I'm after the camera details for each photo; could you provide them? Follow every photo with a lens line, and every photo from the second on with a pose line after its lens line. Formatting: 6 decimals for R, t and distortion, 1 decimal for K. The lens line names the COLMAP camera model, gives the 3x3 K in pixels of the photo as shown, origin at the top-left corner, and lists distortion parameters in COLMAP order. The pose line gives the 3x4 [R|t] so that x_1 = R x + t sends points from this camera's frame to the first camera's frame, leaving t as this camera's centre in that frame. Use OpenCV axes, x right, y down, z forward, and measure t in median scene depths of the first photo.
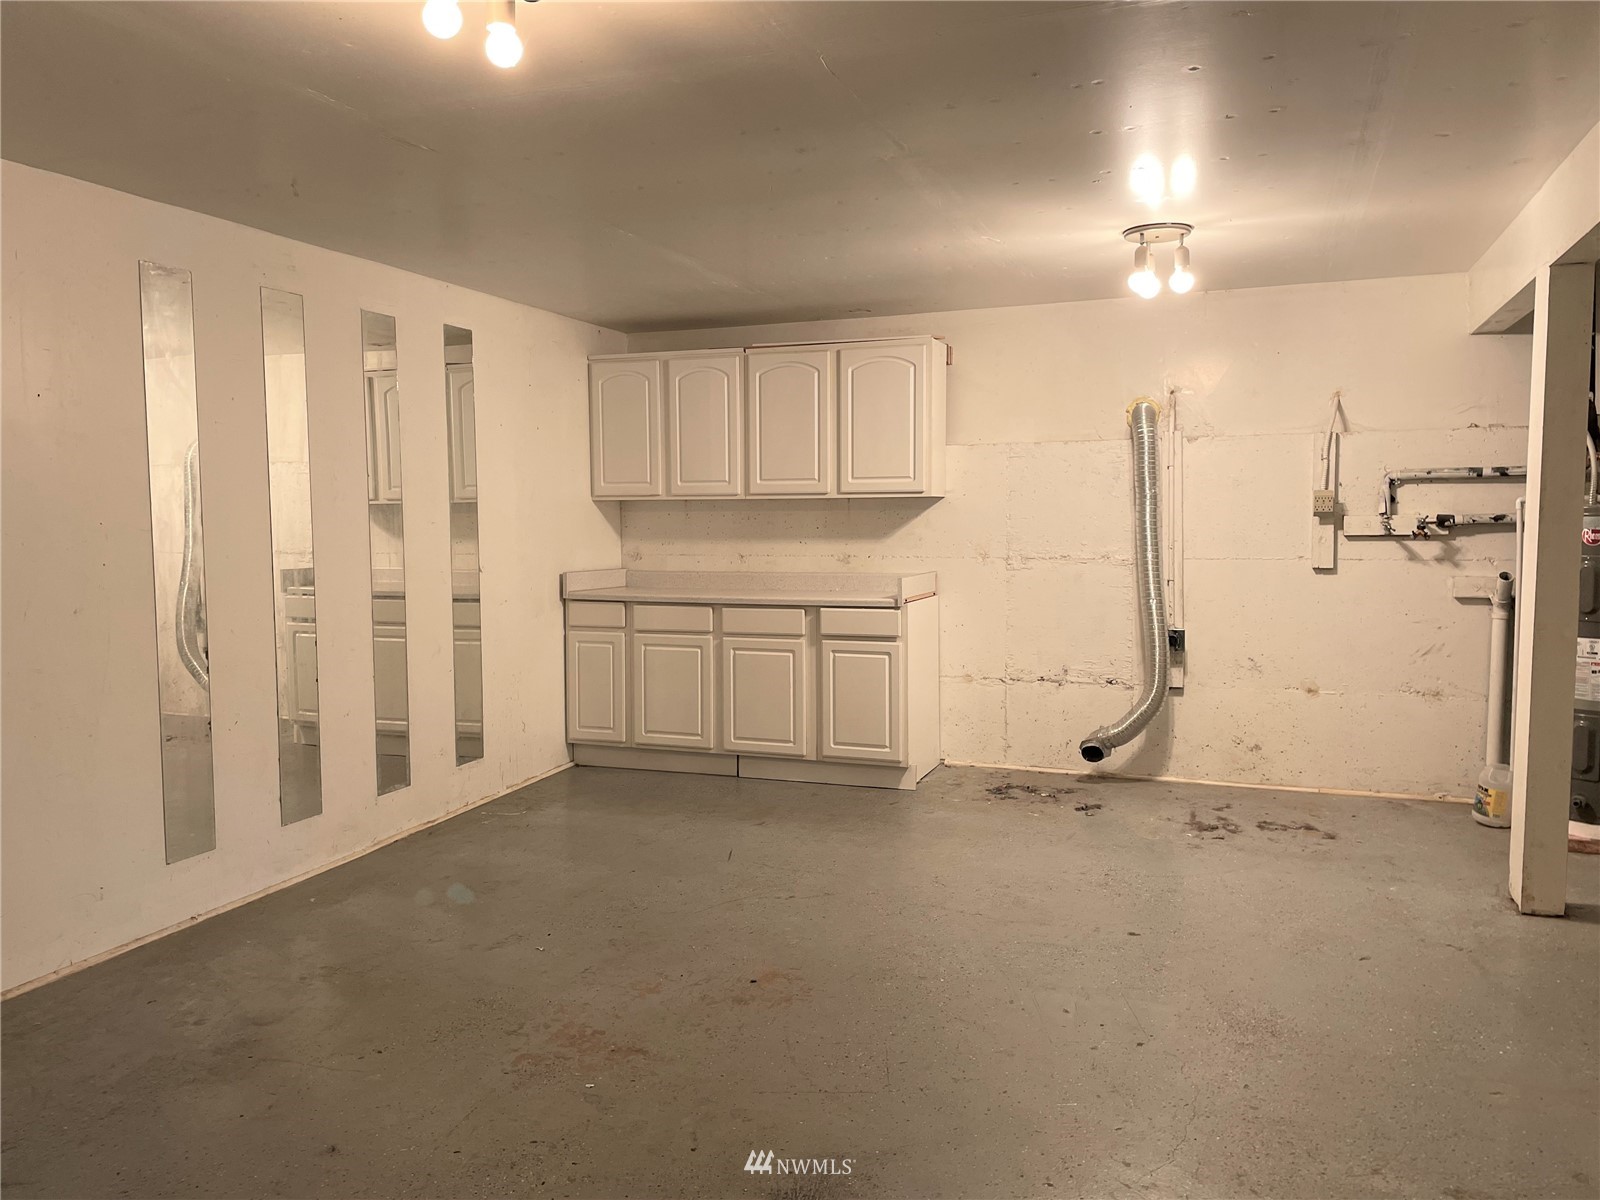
lens RADIAL K [[1195.2, 0, 804.1], [0, 1195.2, 594.2], [0, 0, 1]] dist [0.109242, -0.147642]
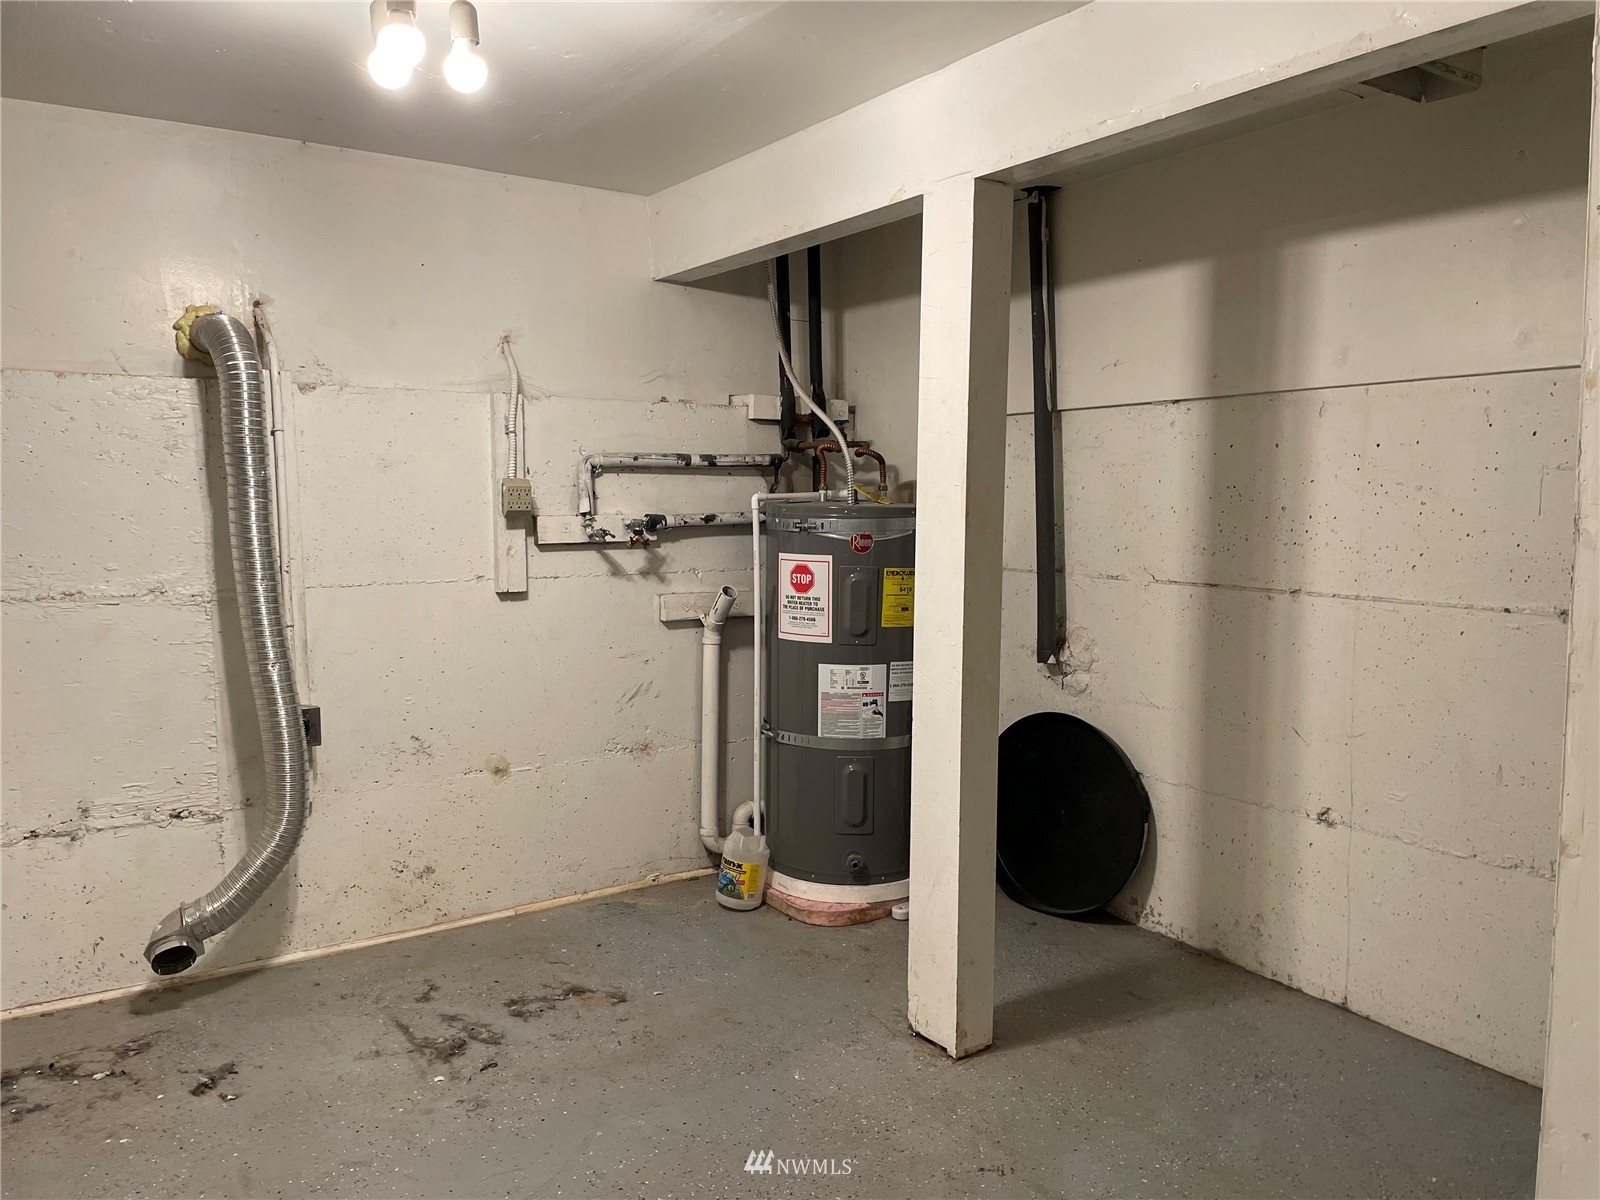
lens RADIAL K [[1195.2, 0, 804.1], [0, 1195.2, 594.2], [0, 0, 1]] dist [0.109242, -0.147642]
pose [[0.572491, -0.063592, 0.817441, -0.035877], [0.050413, 0.997831, 0.042319, -0.041699], [-0.818359, 0.016982, 0.574456, 0.482846]]
